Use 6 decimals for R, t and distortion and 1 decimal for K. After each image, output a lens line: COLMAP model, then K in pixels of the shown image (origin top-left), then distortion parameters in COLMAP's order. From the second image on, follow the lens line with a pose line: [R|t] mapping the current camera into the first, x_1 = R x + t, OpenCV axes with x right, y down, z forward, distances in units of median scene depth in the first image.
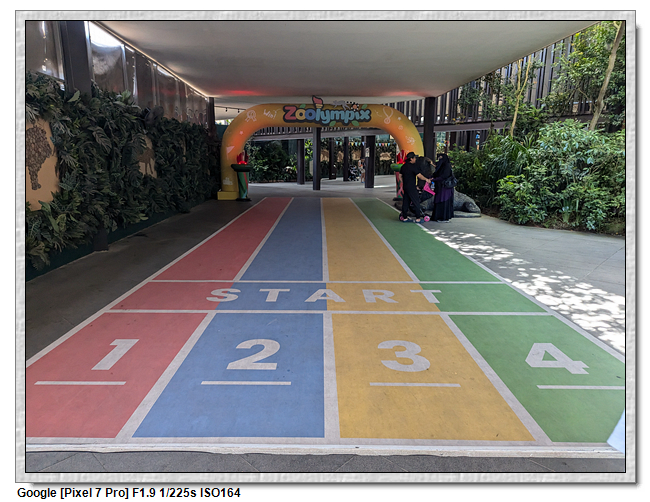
lens RADIAL K [[420.8, 0, 325.0], [0, 420.8, 250.7], [0, 0, 1]] dist [0.035326, -0.022572]
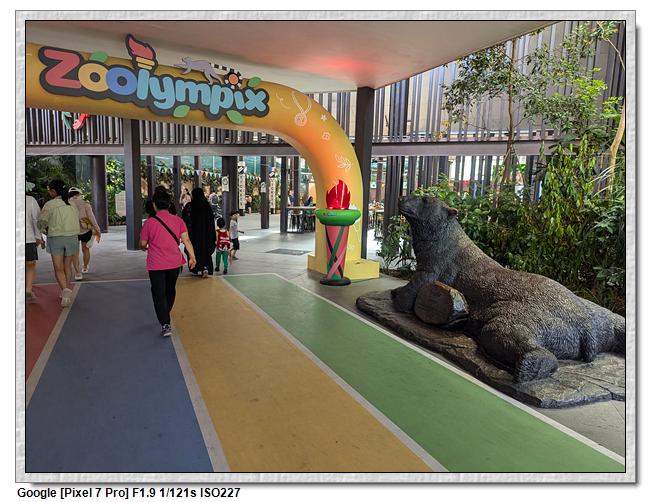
lens RADIAL K [[420.8, 0, 323.8], [0, 420.8, 249.4], [0, 0, 1]] dist [0.035326, -0.022572]
pose [[0.910846, -0.021212, 0.412201, -0.029695], [0.055203, 0.995967, -0.070729, -0.126595], [-0.409039, 0.087178, 0.908343, 0.571695]]
